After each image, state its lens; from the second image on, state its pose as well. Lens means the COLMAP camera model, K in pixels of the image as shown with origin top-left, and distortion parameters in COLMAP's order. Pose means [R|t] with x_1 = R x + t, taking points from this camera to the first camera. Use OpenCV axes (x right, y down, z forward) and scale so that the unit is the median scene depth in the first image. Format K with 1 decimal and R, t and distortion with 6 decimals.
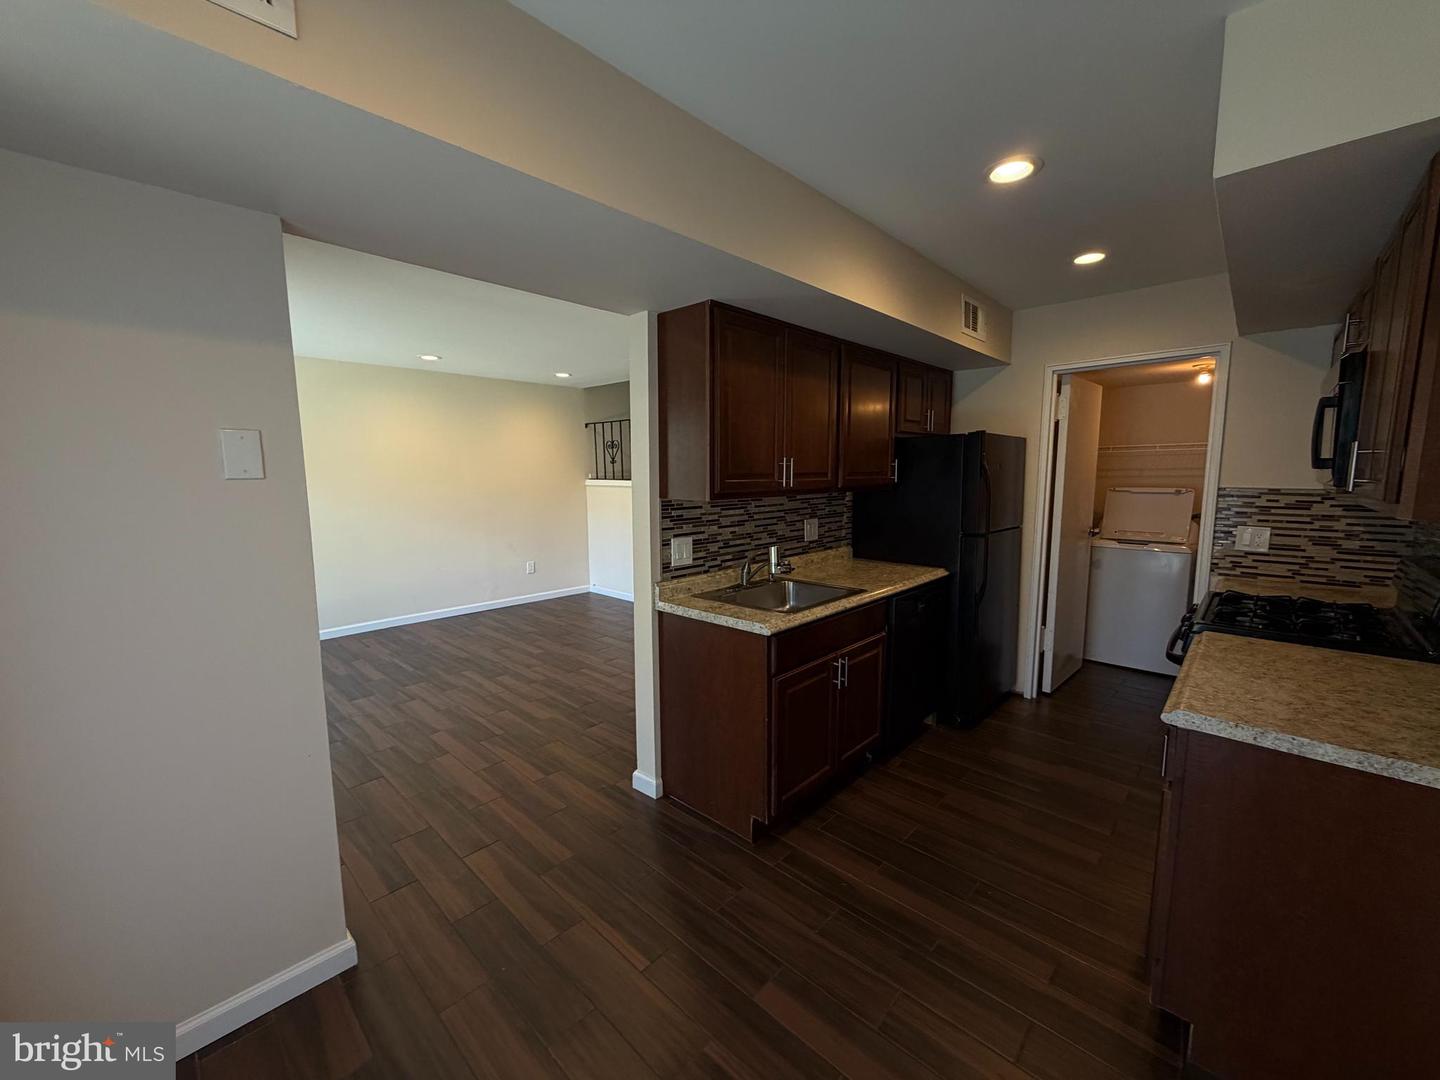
lens RADIAL K [[571.8, 0, 714.5], [0, 571.8, 539.0], [0, 0, 1]] dist [0.000803, 0.000668]
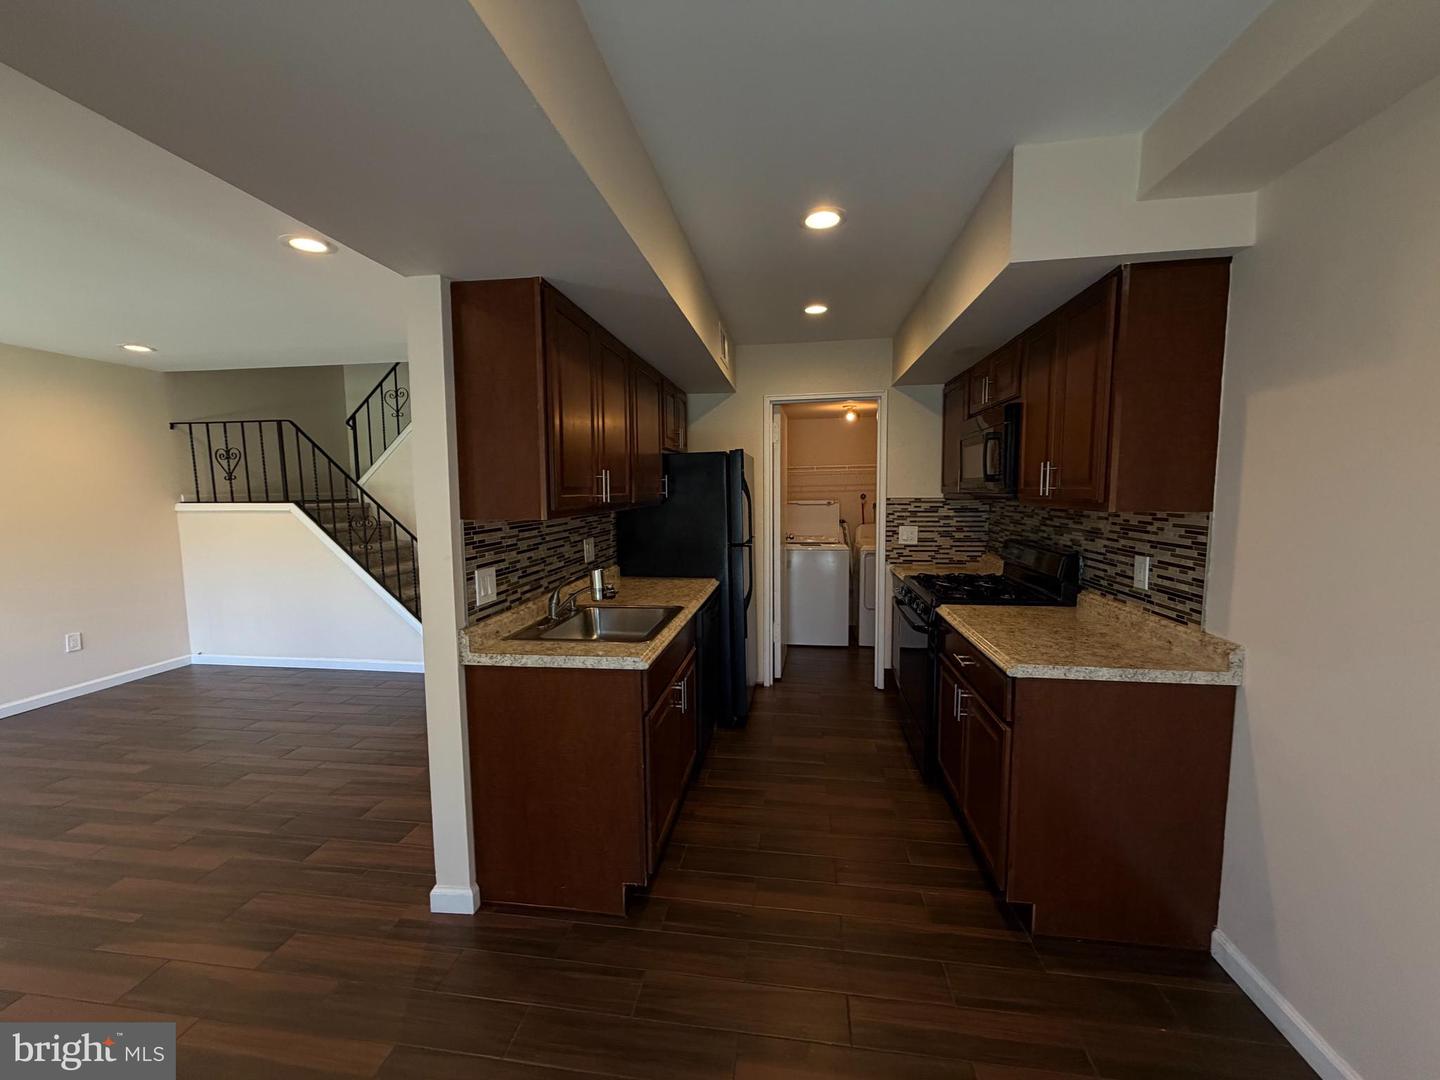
lens RADIAL K [[571.8, 0, 714.5], [0, 571.8, 539.0], [0, 0, 1]] dist [0.000803, 0.000668]
pose [[0.818116, -0.054118, 0.572501, -0.227202], [0.074428, 0.997153, -0.012100, -0.009083], [-0.570216, 0.052509, 0.819815, 0.151689]]
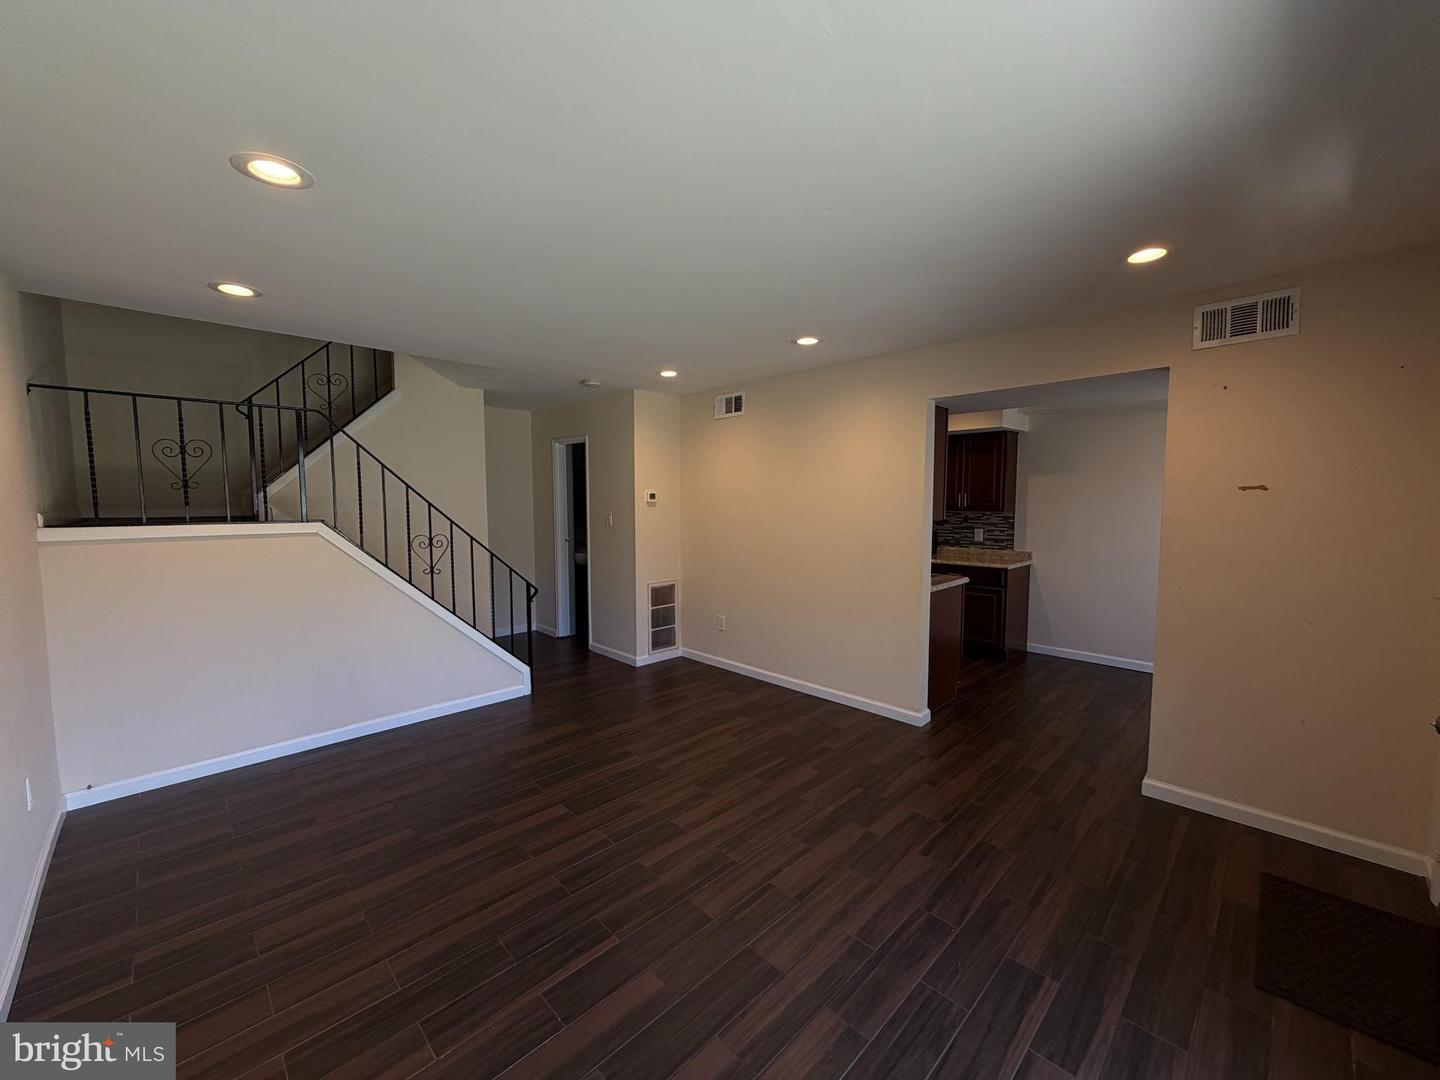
lens RADIAL K [[571.8, 0, 714.5], [0, 571.8, 539.0], [0, 0, 1]] dist [0.000803, 0.000668]
pose [[0.049194, -0.072300, 0.996169, -1.461894], [0.118649, 0.990737, 0.066046, -0.168882], [-0.991717, 0.114945, 0.057316, 1.304737]]
